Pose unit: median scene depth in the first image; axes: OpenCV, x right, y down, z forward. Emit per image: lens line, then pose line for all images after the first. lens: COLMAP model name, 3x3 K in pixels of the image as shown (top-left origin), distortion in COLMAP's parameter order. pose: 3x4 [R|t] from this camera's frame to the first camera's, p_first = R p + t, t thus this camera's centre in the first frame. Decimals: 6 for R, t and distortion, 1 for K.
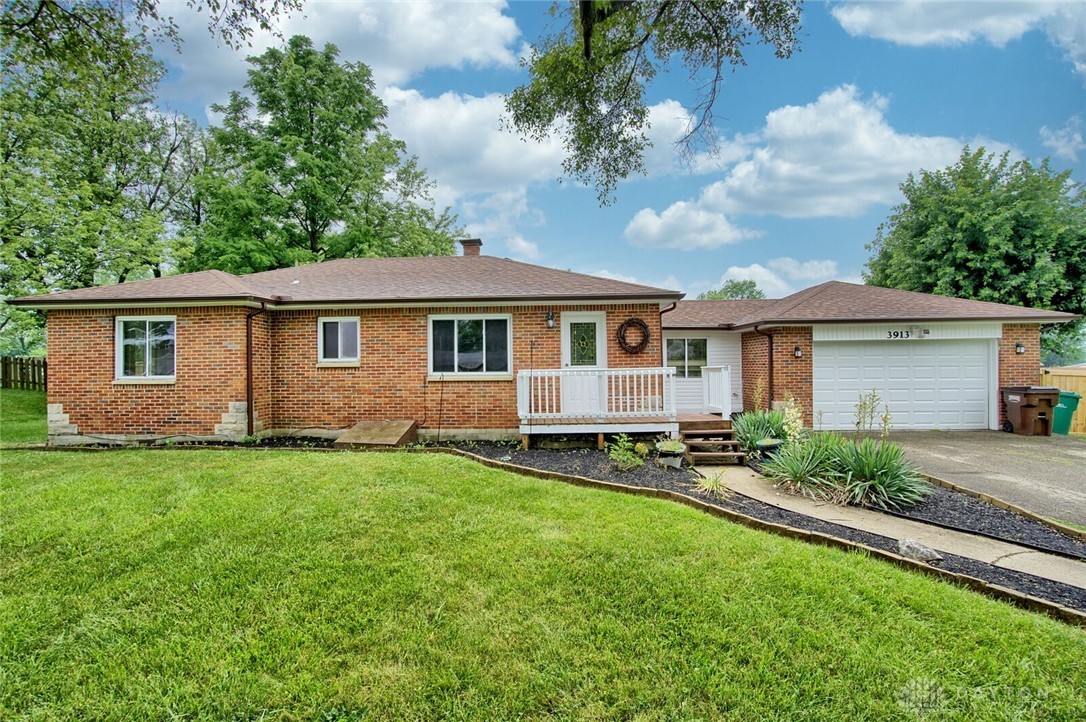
lens RADIAL K [[475.9, 0, 533.3], [0, 475.9, 353.3], [0, 0, 1]] dist [-0.065457, 0.024435]
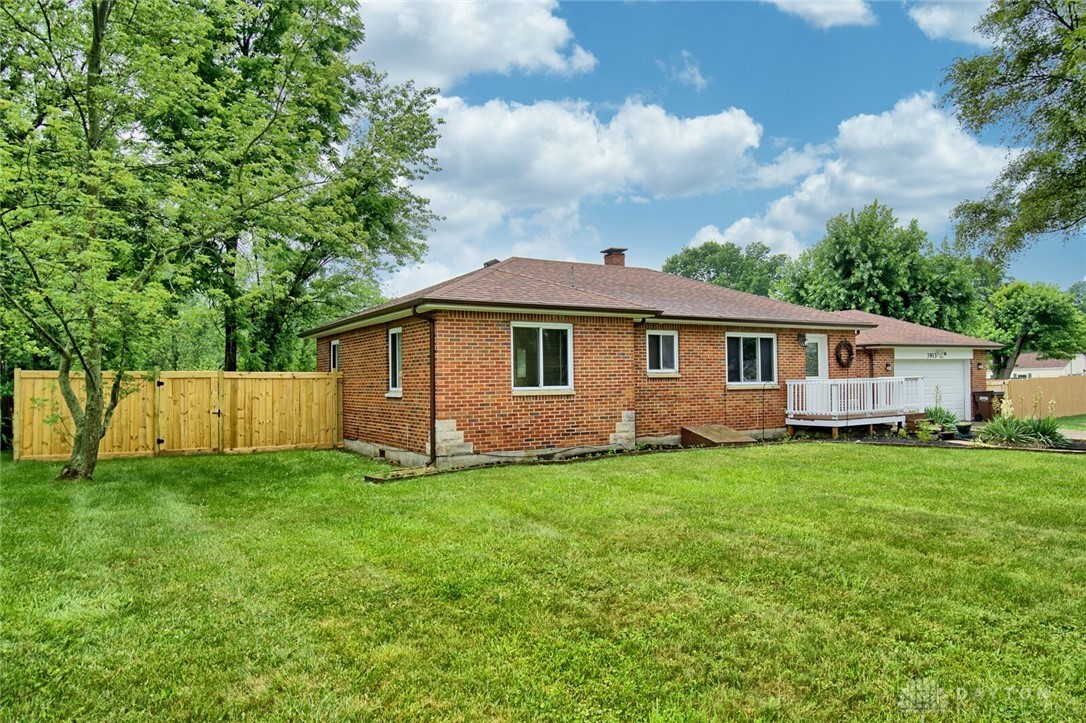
lens RADIAL K [[650.6, 0, 543.0], [0, 650.6, 361.5], [0, 0, 1]] dist [-0.003677, -0.000861]
pose [[0.866766, 0.013176, 0.498541, -1.391647], [-0.008747, 0.999899, -0.011217, 0.011710], [-0.498638, 0.005362, 0.866794, -0.144149]]
